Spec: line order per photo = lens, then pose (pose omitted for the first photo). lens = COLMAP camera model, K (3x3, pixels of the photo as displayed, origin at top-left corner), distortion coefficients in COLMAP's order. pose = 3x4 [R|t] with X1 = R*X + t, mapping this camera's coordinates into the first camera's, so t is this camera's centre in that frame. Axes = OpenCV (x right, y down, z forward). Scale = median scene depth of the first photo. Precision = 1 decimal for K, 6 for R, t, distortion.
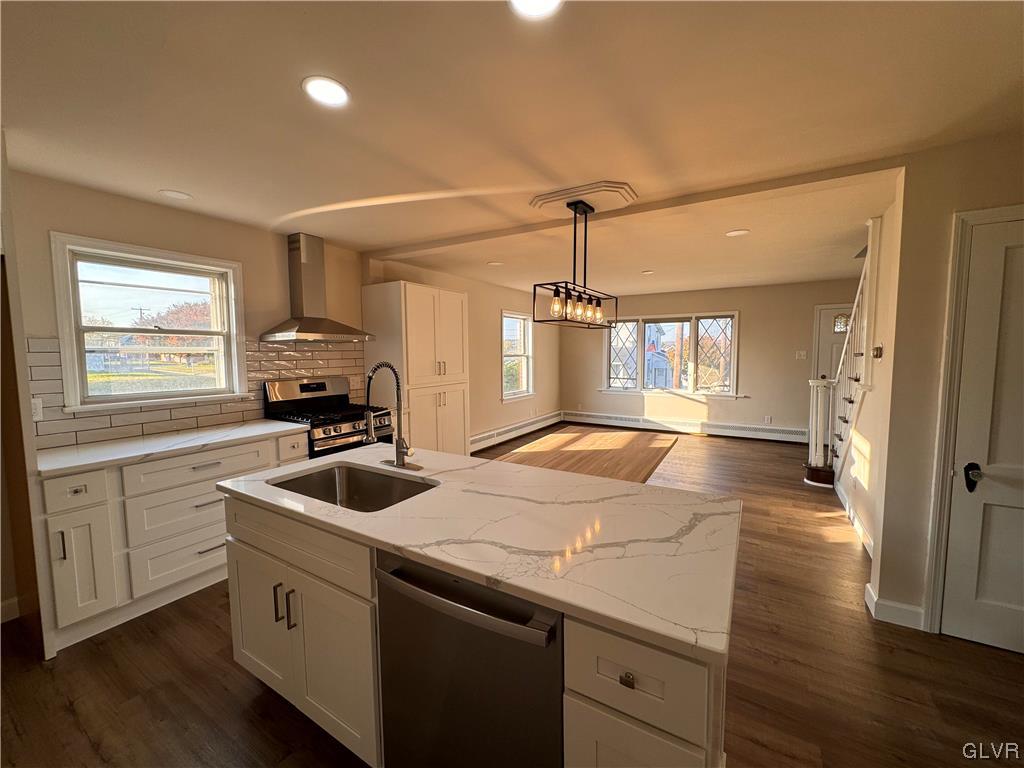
lens RADIAL K [[406.0, 0, 511.4], [0, 406.0, 382.5], [0, 0, 1]] dist [-0.002792, -0.000177]
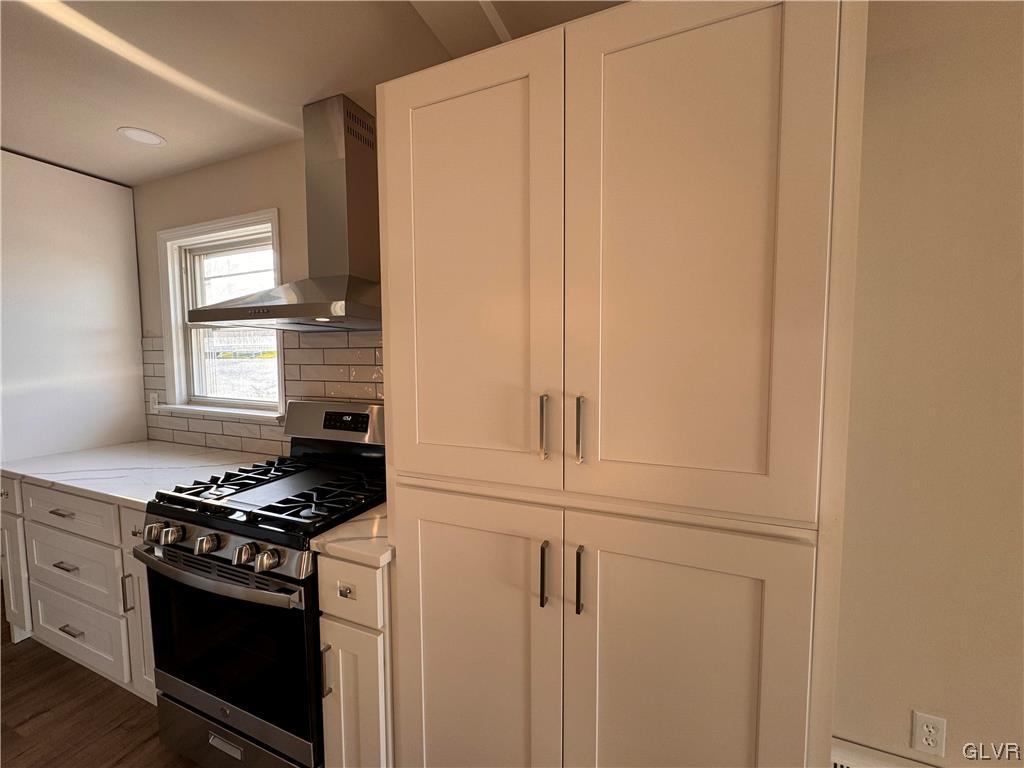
lens RADIAL K [[406.0, 0, 511.4], [0, 406.0, 382.5], [0, 0, 1]] dist [-0.002792, -0.000177]
pose [[0.153568, 0.069045, -0.985723, 0.023096], [-0.074041, 0.995556, 0.058199, -0.072652], [0.985360, 0.064046, 0.157998, 1.036487]]
